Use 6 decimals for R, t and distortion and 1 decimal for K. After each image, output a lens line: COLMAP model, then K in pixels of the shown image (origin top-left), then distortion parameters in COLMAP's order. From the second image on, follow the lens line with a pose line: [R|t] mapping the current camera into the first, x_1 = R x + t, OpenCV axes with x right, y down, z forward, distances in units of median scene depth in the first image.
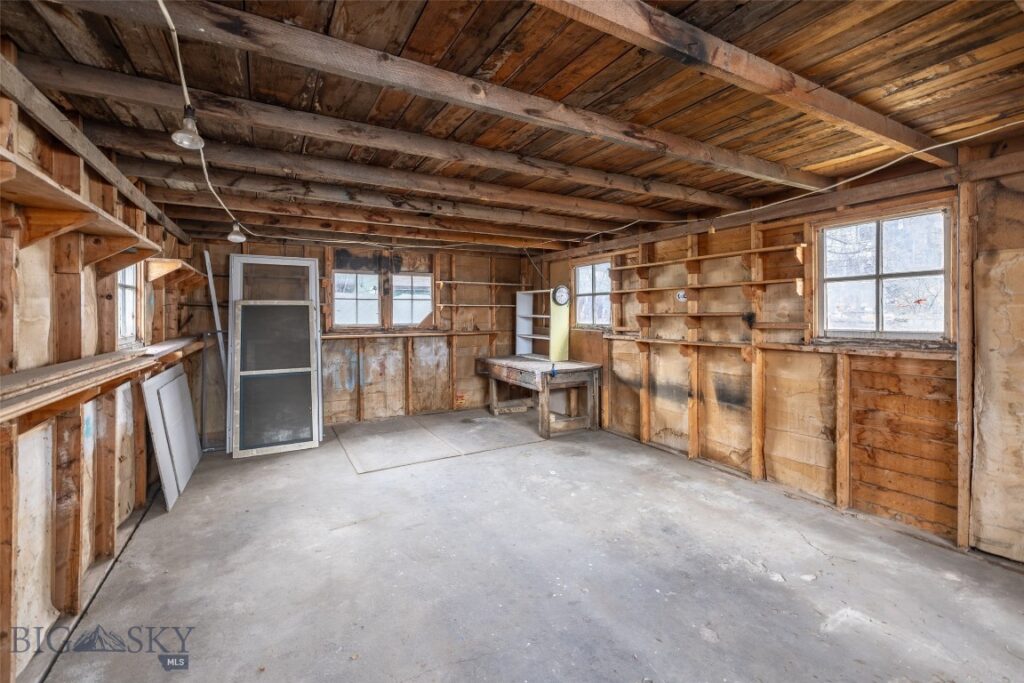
lens RADIAL K [[438.6, 0, 511.8], [0, 438.6, 320.5], [0, 0, 1]] dist [-0.000419, 0.000002]
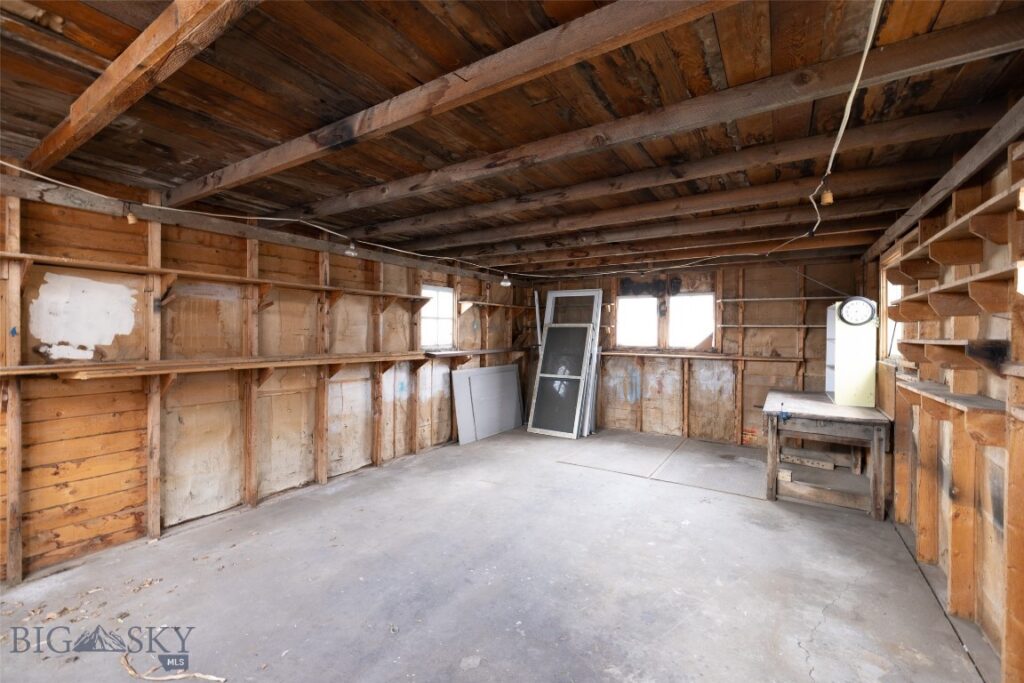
lens RADIAL K [[423.2, 0, 512.0], [0, 423.2, 341.5], [0, 0, 1]] dist [0.002776, 0.000246]
pose [[0.470550, 0.025512, -0.882004, 0.481751], [-0.023740, 0.999586, 0.016248, -0.007809], [0.882054, 0.013293, 0.470961, 0.228701]]
